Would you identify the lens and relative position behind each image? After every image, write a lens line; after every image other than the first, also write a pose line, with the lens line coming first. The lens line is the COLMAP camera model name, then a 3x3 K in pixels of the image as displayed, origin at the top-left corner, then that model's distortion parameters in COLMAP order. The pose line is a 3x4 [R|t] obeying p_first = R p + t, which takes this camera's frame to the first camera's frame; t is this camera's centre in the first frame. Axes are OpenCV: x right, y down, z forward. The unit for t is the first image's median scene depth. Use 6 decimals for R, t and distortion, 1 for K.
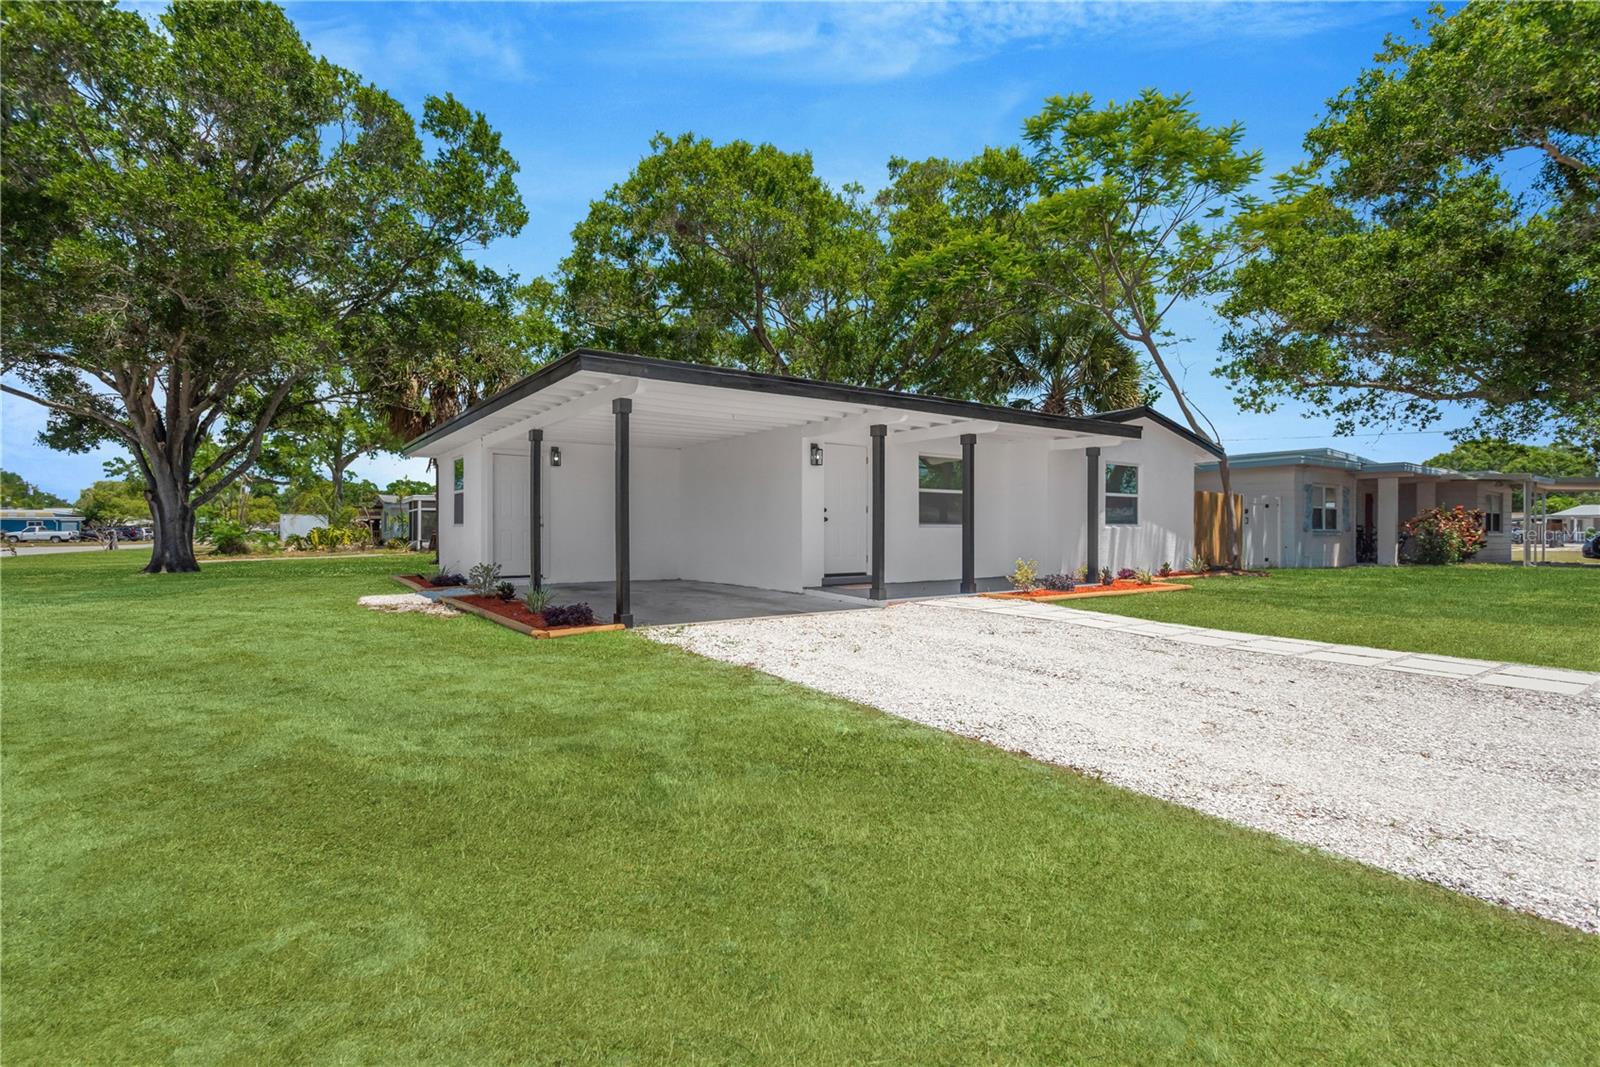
lens RADIAL K [[746.8, 0, 800.0], [0, 746.8, 533.5], [0, 0, 1]] dist [0.009949, -0.001437]
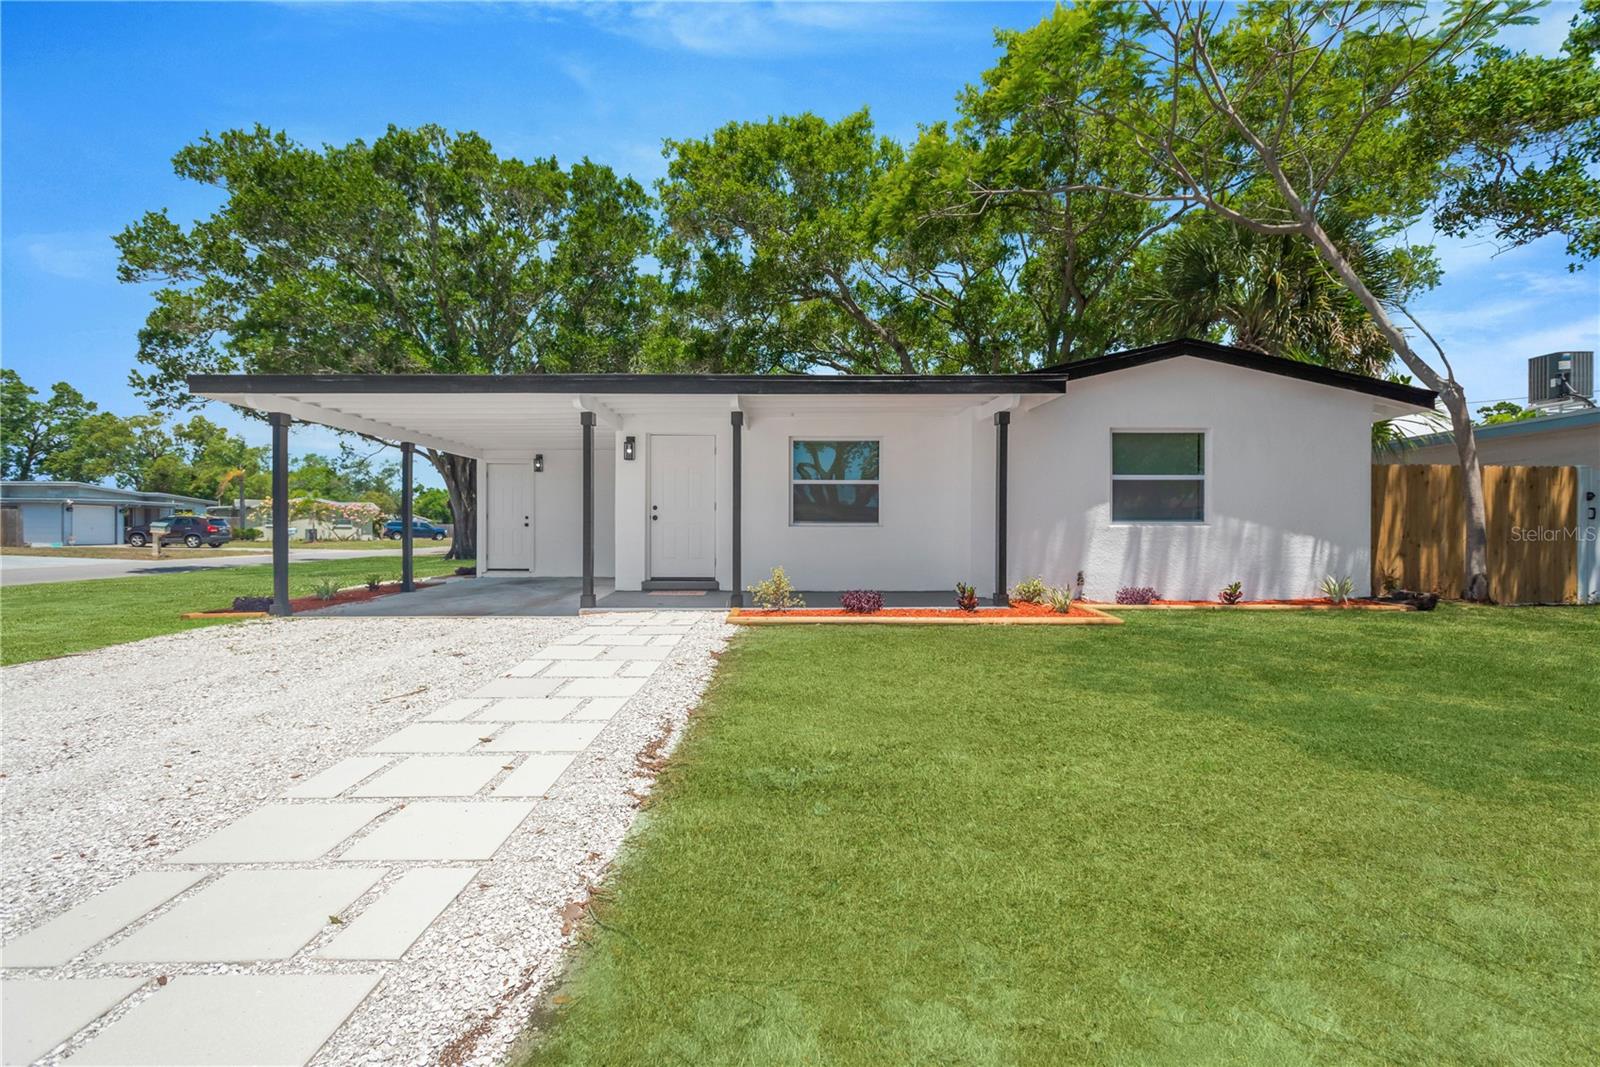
lens RADIAL K [[746.8, 0, 800.0], [0, 746.8, 533.5], [0, 0, 1]] dist [0.009949, -0.001437]
pose [[0.813413, 0.005234, -0.581662, 0.566185], [-0.006994, 0.999975, -0.000782, -0.000163], [0.581644, 0.004705, 0.813430, 0.281335]]
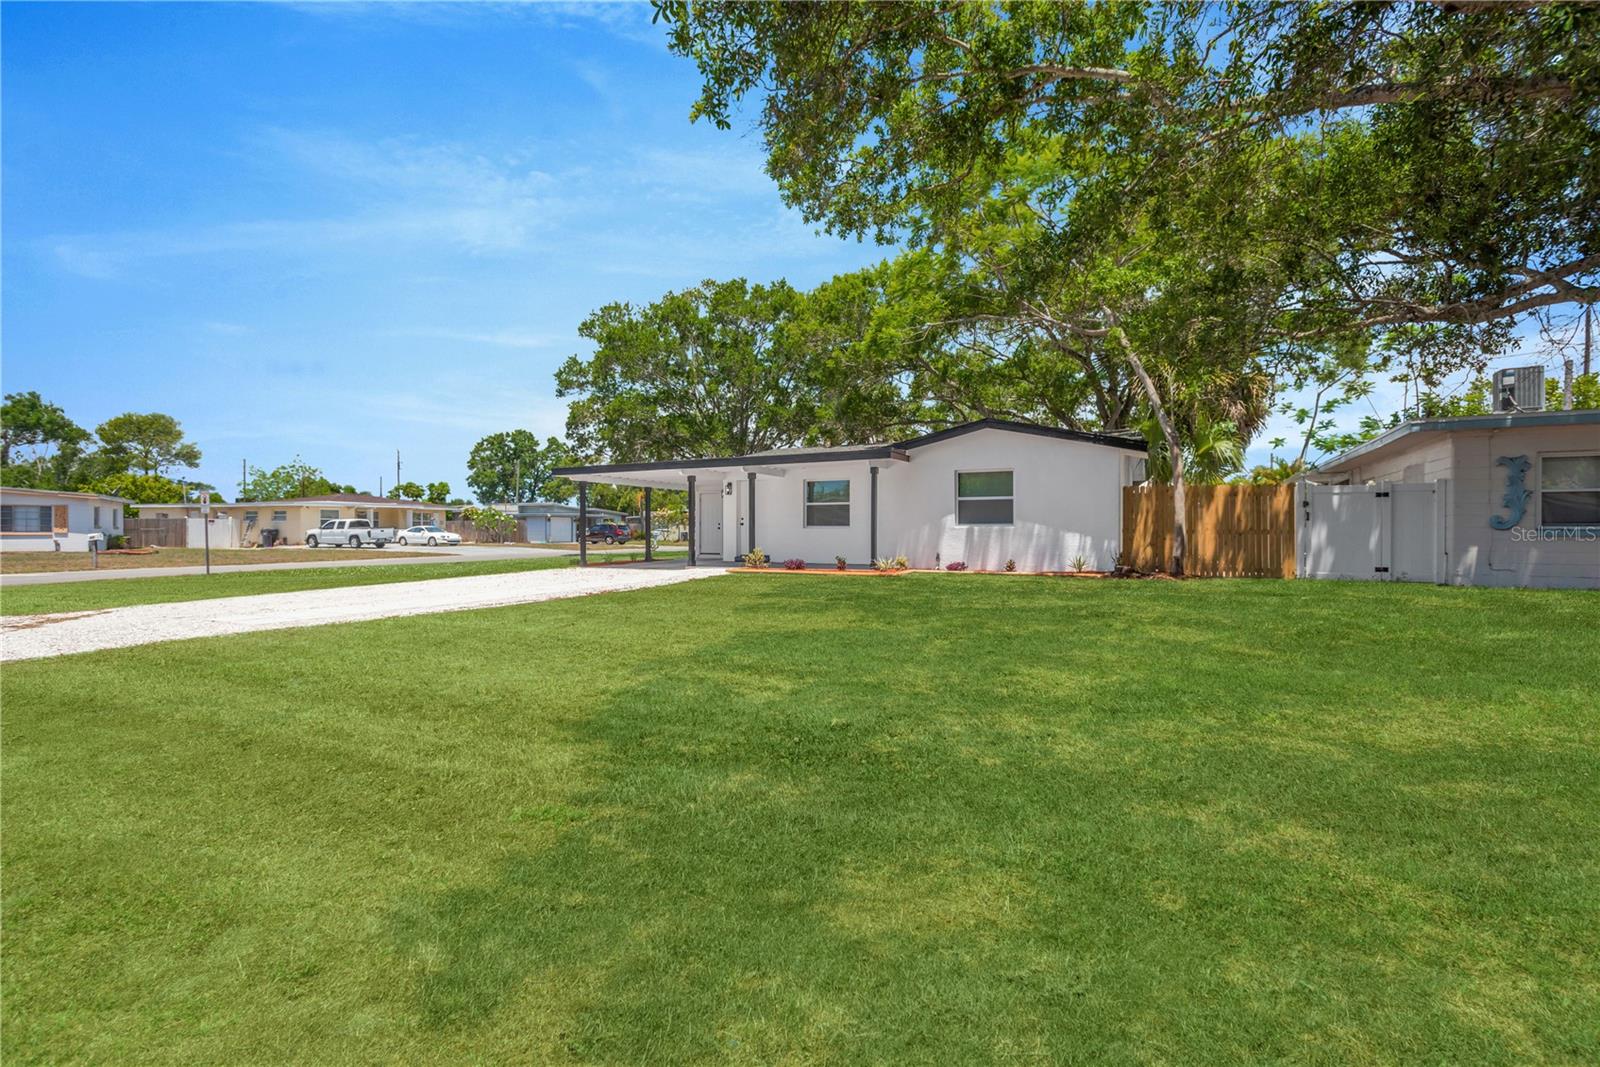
lens RADIAL K [[746.8, 0, 800.0], [0, 746.8, 533.5], [0, 0, 1]] dist [0.009949, -0.001437]
pose [[0.464845, 0.001260, -0.885391, 1.317463], [-0.007154, 0.999972, -0.002334, 0.005160], [0.885363, 0.007419, 0.464841, 0.236540]]
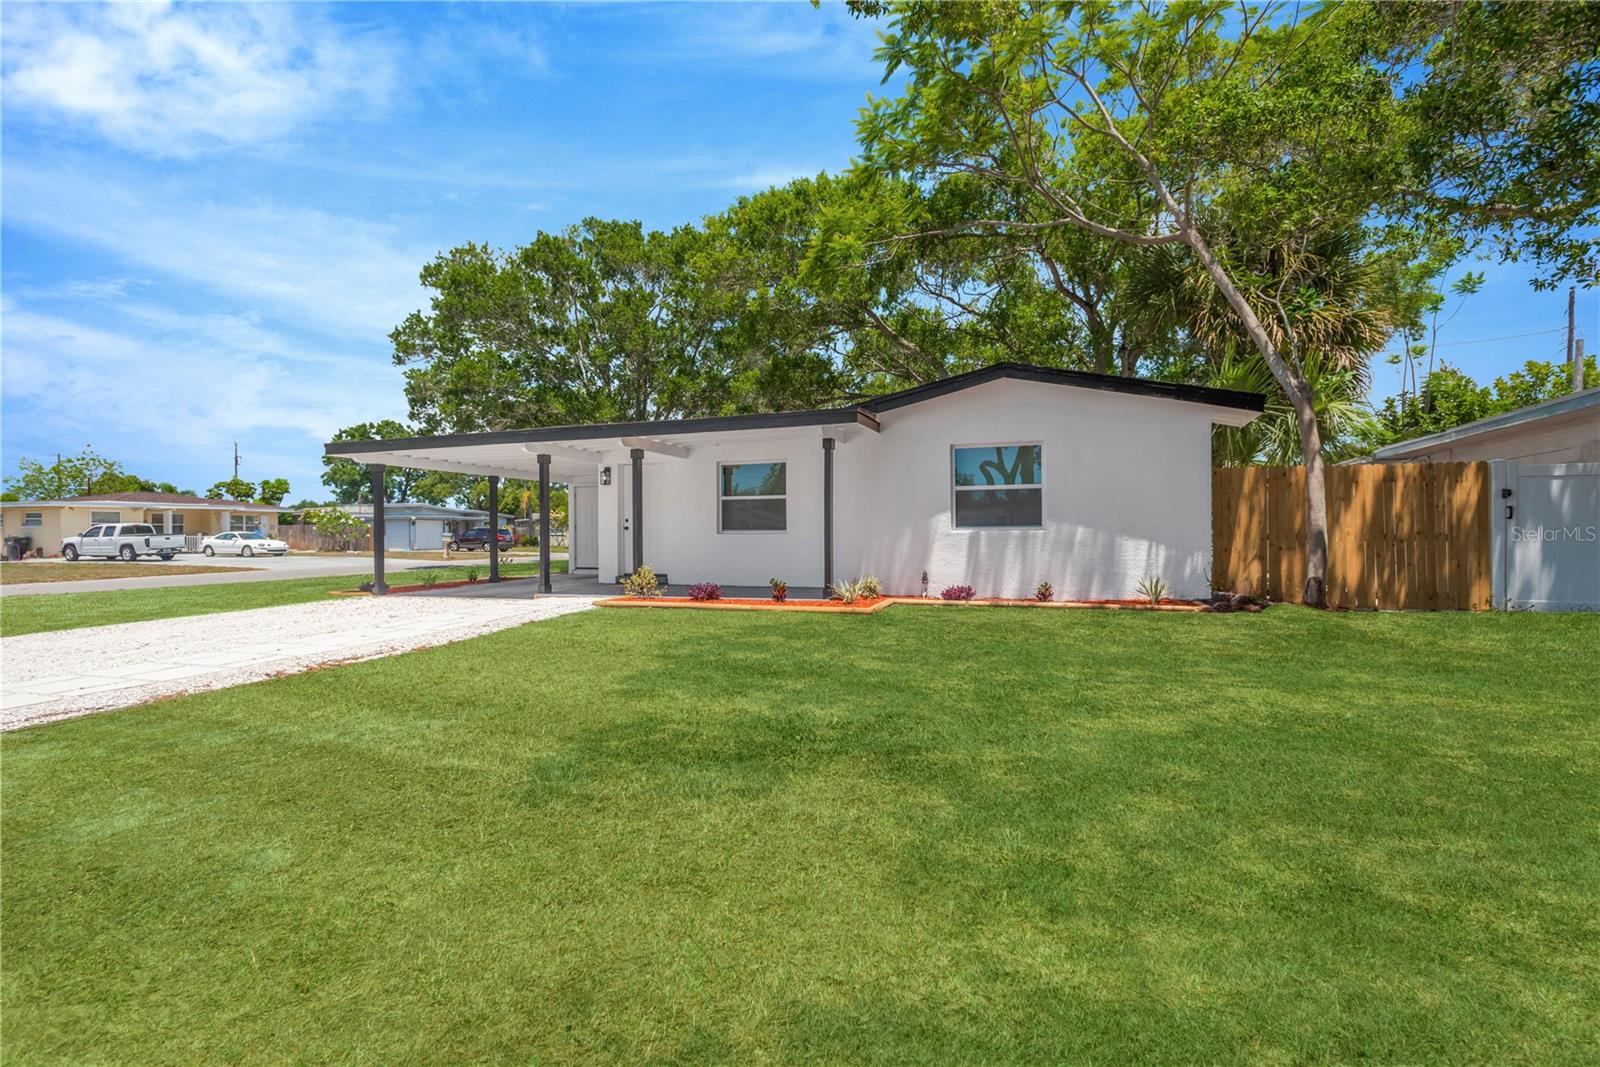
lens RADIAL K [[746.8, 0, 800.0], [0, 746.8, 533.5], [0, 0, 1]] dist [0.009949, -0.001437]
pose [[0.567360, -0.004477, -0.823458, 0.939313], [-0.000408, 0.999984, -0.005719, -0.002940], [0.823470, 0.003581, 0.567349, 0.432480]]
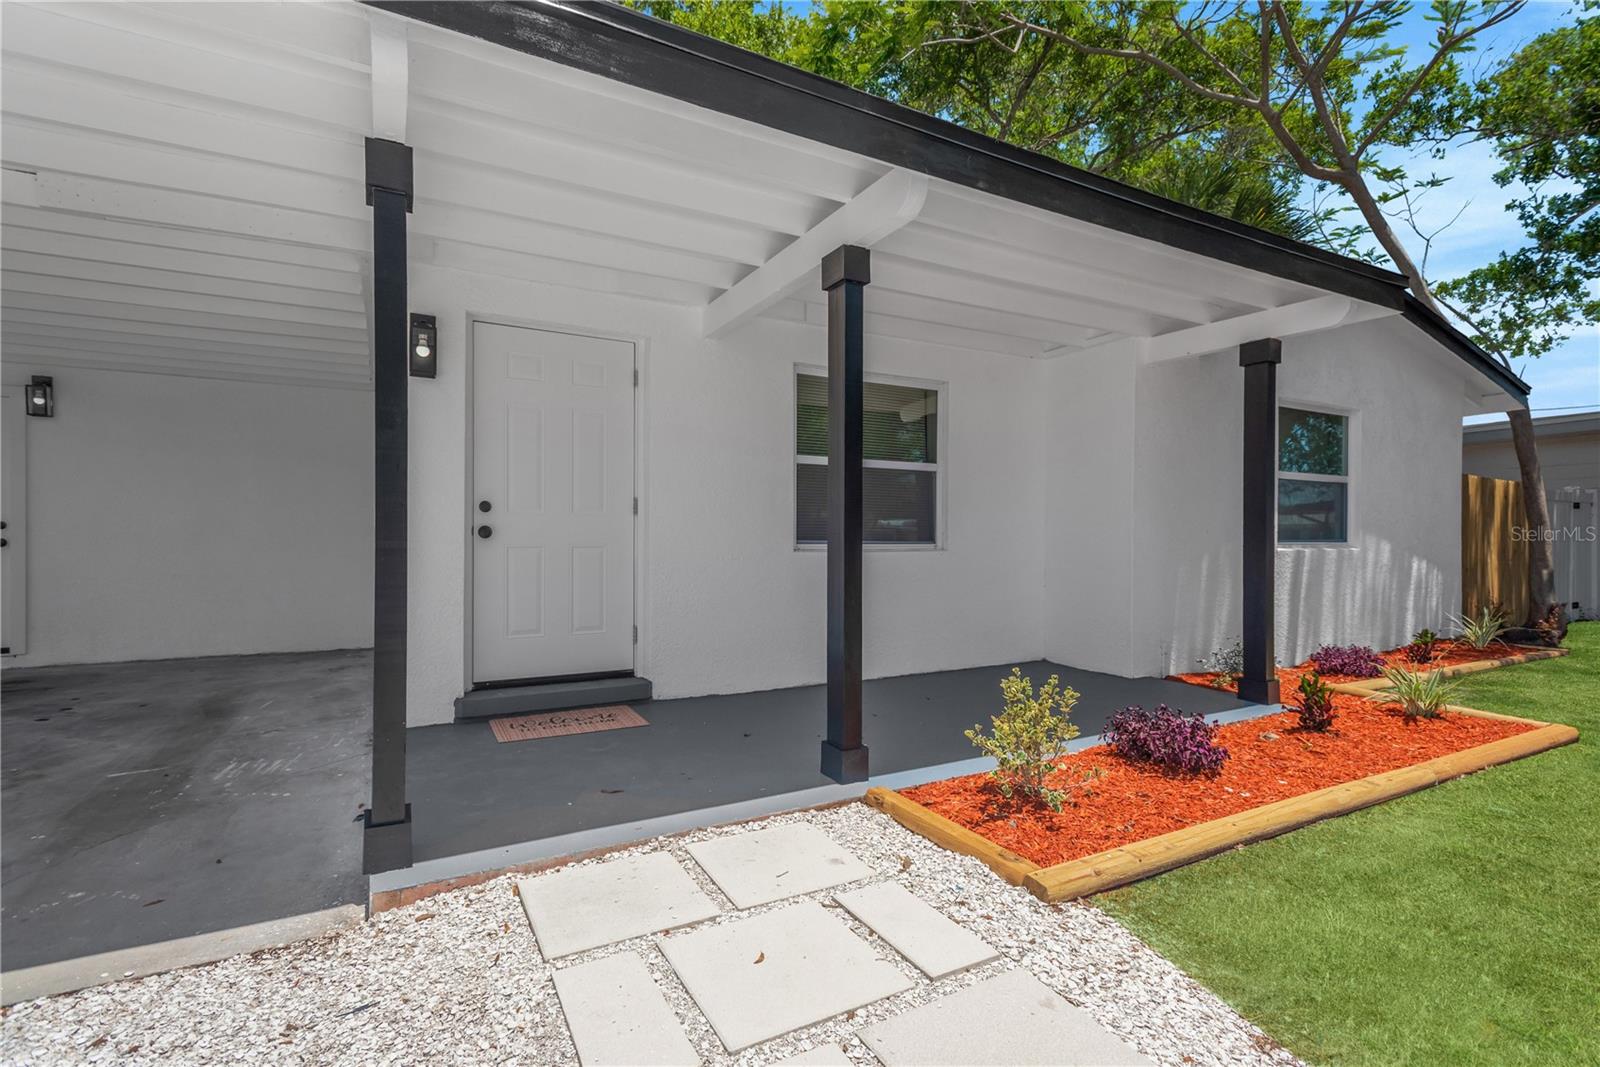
lens RADIAL K [[746.8, 0, 800.0], [0, 746.8, 533.5], [0, 0, 1]] dist [0.009949, -0.001437]
pose [[0.991619, 0.002488, -0.129172, 0.184742], [-0.004026, 0.999924, -0.011652, -0.011630], [0.129134, 0.012074, 0.991554, 0.521999]]
